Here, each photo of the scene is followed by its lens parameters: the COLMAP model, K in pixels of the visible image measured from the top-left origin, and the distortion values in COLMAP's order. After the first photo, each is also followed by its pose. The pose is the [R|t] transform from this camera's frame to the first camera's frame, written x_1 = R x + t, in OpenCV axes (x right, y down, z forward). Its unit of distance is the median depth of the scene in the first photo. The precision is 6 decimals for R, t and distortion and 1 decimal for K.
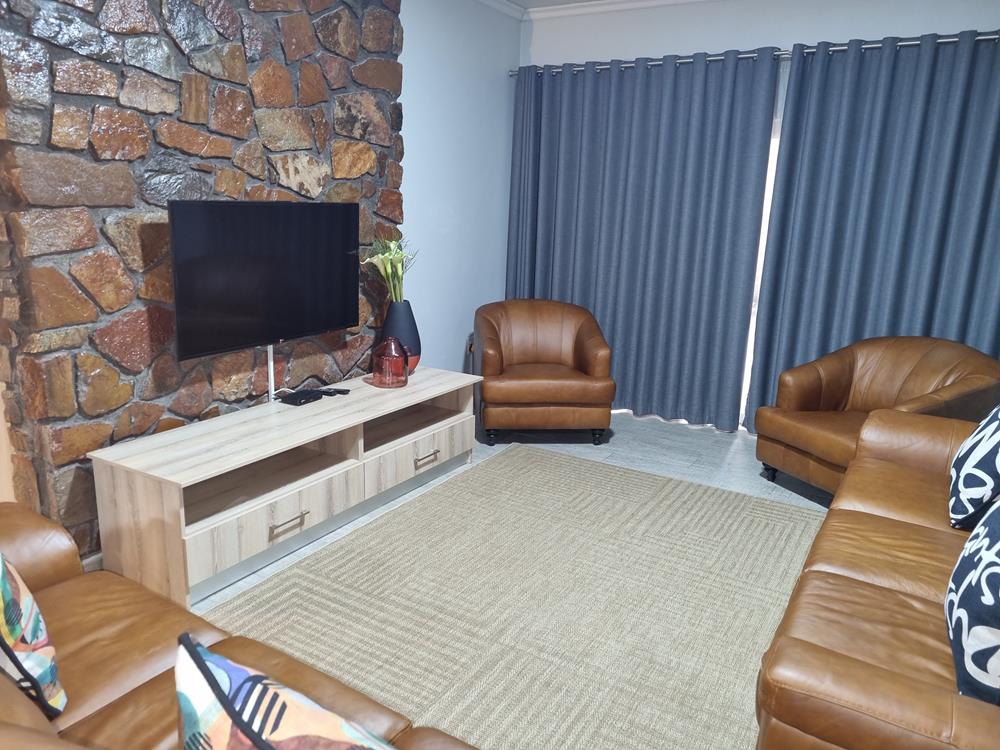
lens RADIAL K [[749.9, 0, 500.0], [0, 749.9, 375.0], [0, 0, 1]] dist [0.048419, -0.013697]
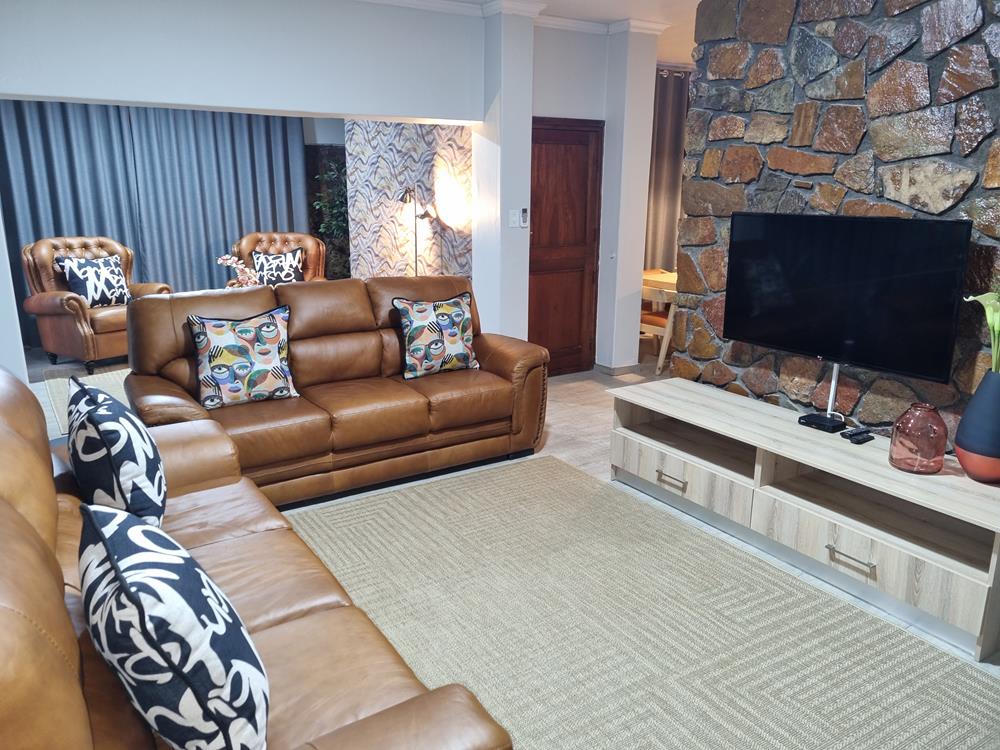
lens RADIAL K [[749.9, 0, 500.0], [0, 749.9, 375.0], [0, 0, 1]] dist [0.048419, -0.013697]
pose [[-0.451646, 0.190457, -0.871632, 0.785099], [-0.224207, 0.921371, 0.317500, -0.252724], [0.863566, 0.338823, -0.373432, 1.056033]]
